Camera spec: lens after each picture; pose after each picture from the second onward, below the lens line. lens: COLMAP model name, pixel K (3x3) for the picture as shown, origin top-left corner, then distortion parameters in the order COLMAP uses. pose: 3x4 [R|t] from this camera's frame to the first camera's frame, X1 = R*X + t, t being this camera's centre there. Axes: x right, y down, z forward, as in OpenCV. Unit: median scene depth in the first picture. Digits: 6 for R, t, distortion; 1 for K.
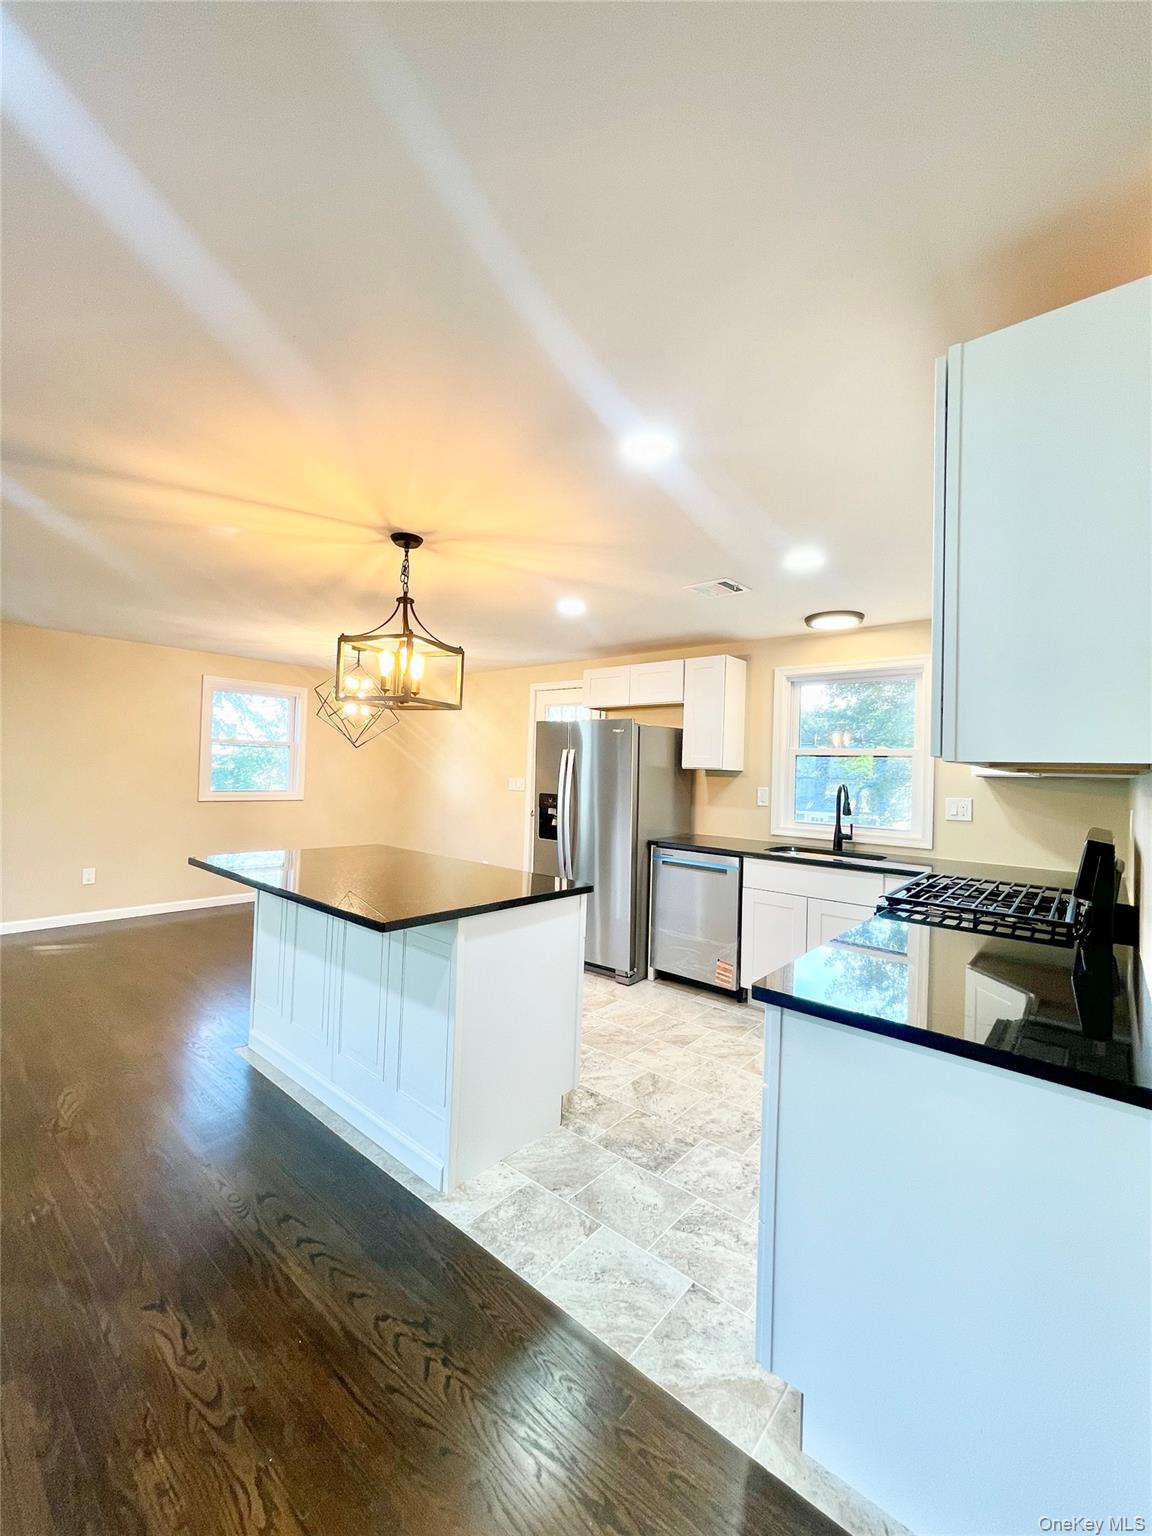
lens RADIAL K [[622.4, 0, 577.7], [0, 622.4, 759.9], [0, 0, 1]] dist [0.002869, -0.000876]
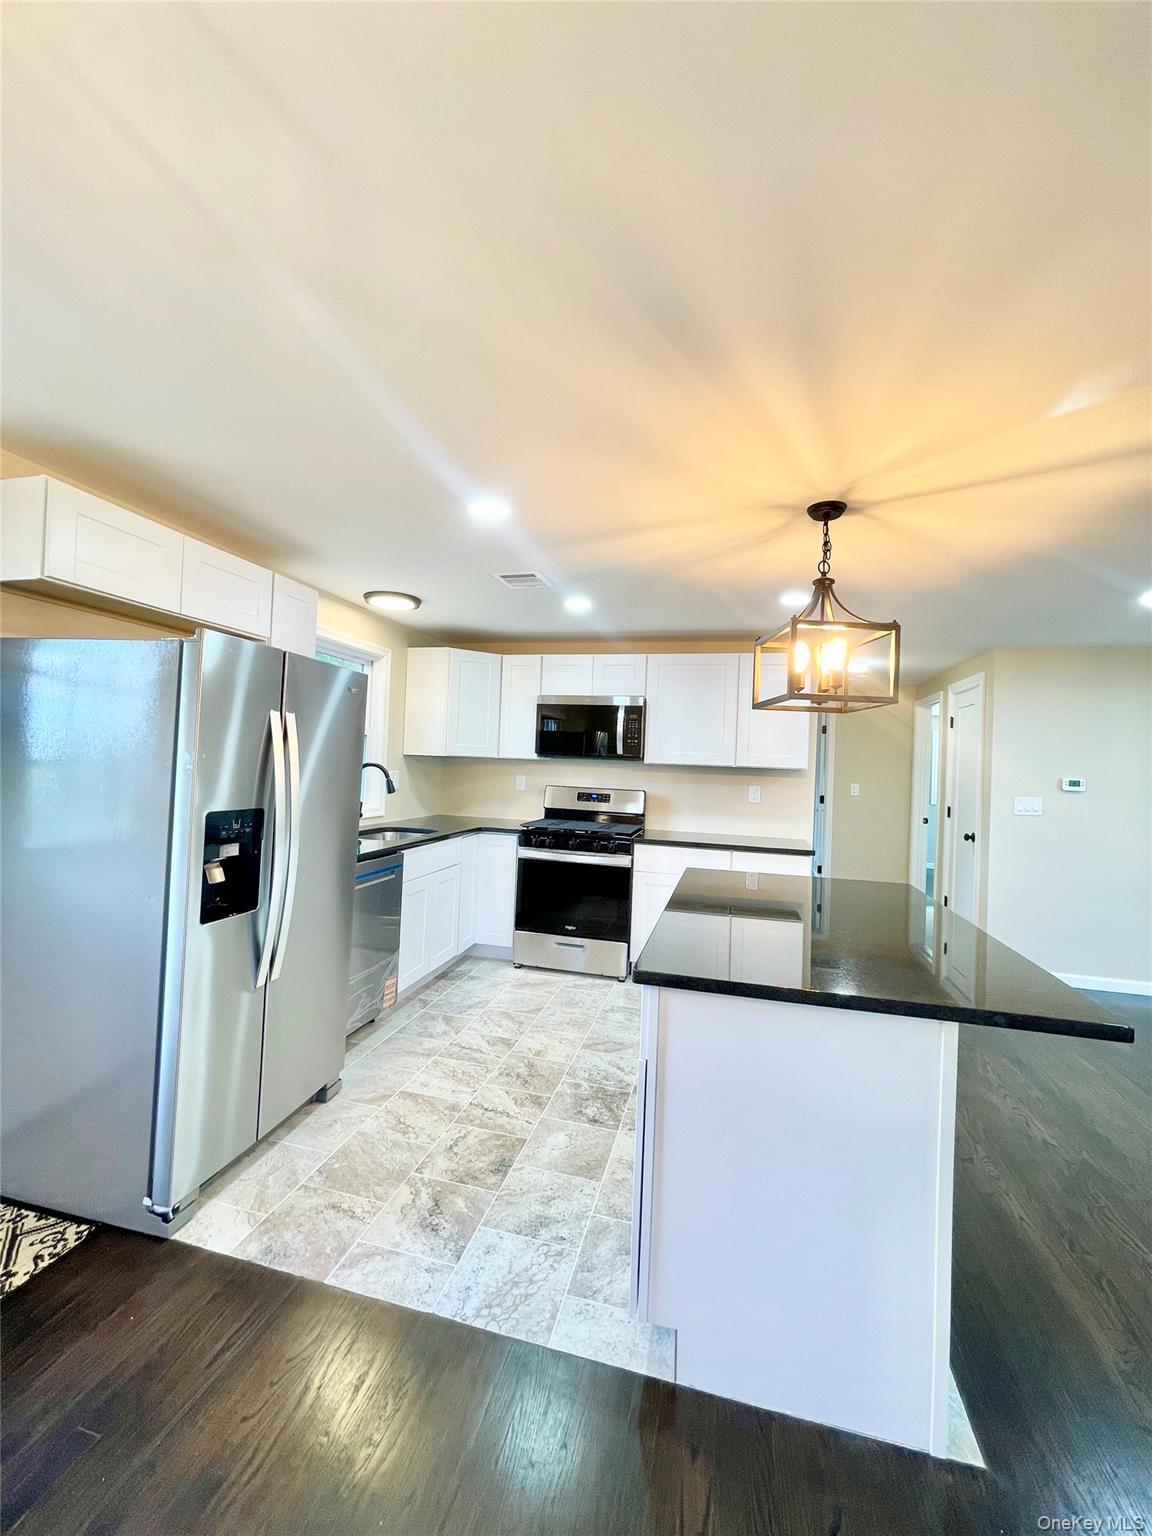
lens RADIAL K [[622.4, 0, 576.2], [0, 622.4, 758.1], [0, 0, 1]] dist [0.002869, -0.000876]
pose [[-0.432806, -0.040268, 0.900587, -0.639034], [-0.069743, 0.997503, 0.011084, -0.003643], [-0.898785, -0.058013, -0.434534, 1.170605]]
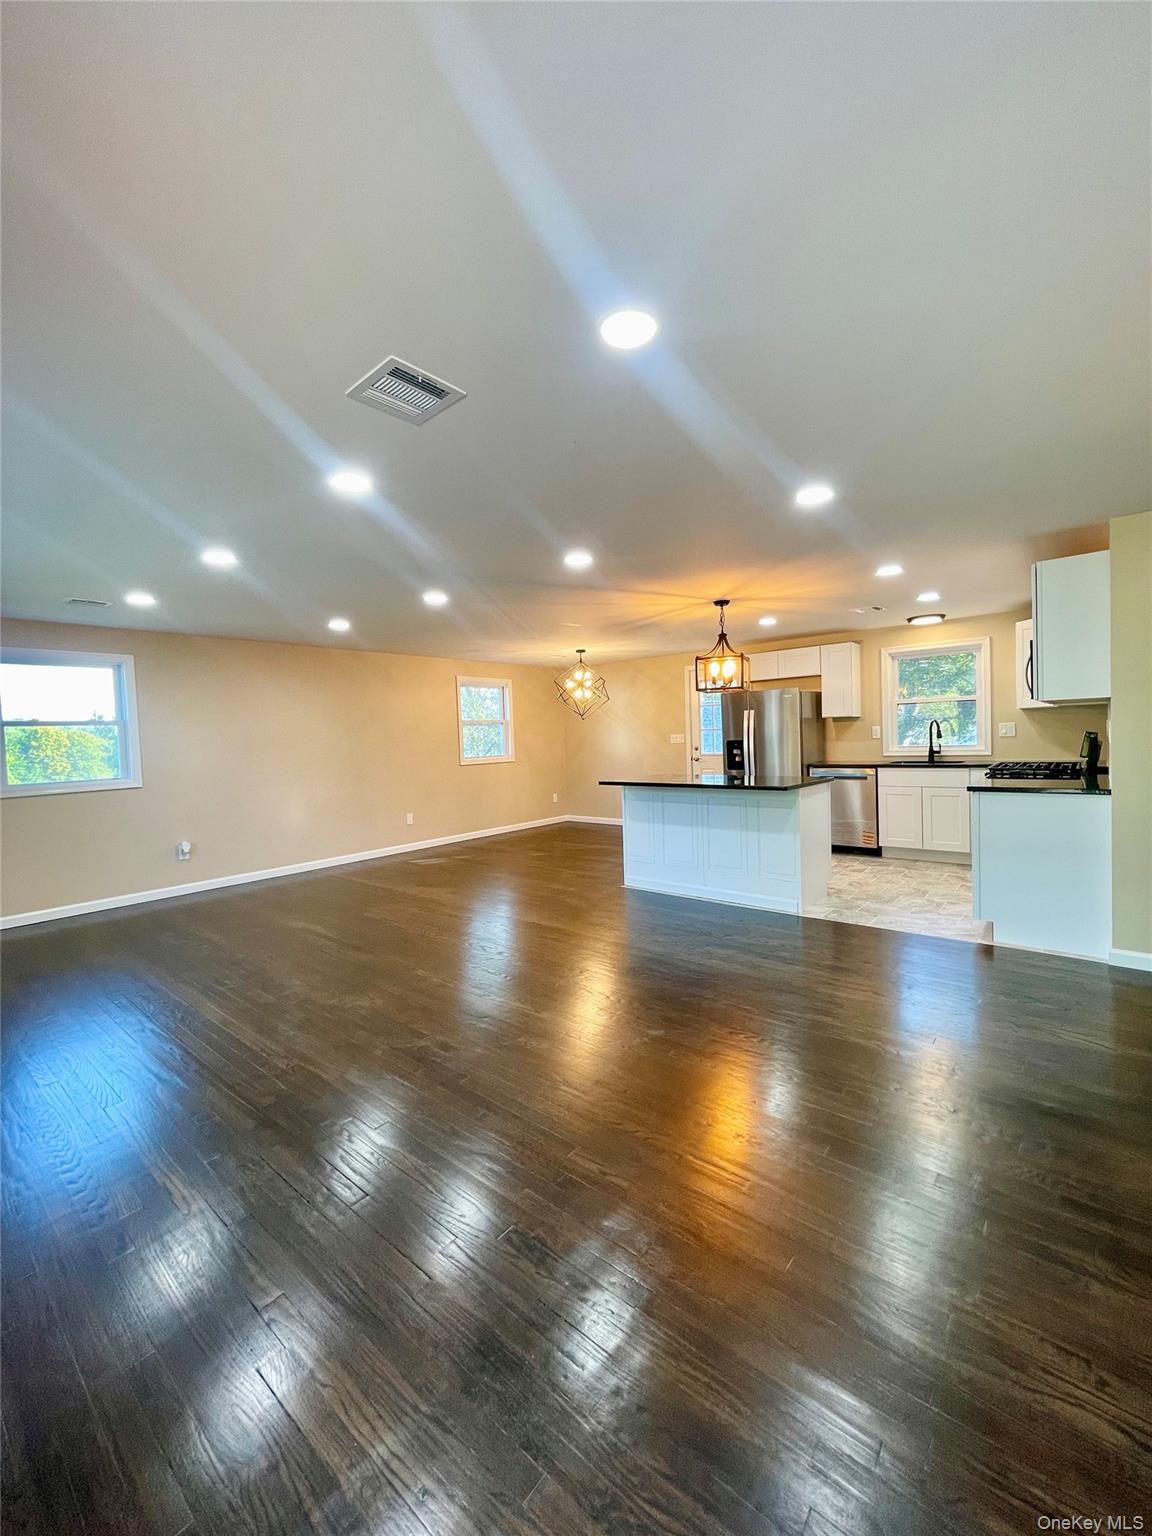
lens RADIAL K [[622.4, 0, 580.9], [0, 622.4, 758.6], [0, 0, 1]] dist [0.002869, -0.000876]
pose [[0.997689, -0.067421, 0.008473, -0.527852], [0.066884, 0.996371, 0.052647, -0.007856], [-0.011992, -0.051958, 0.998577, -0.632871]]
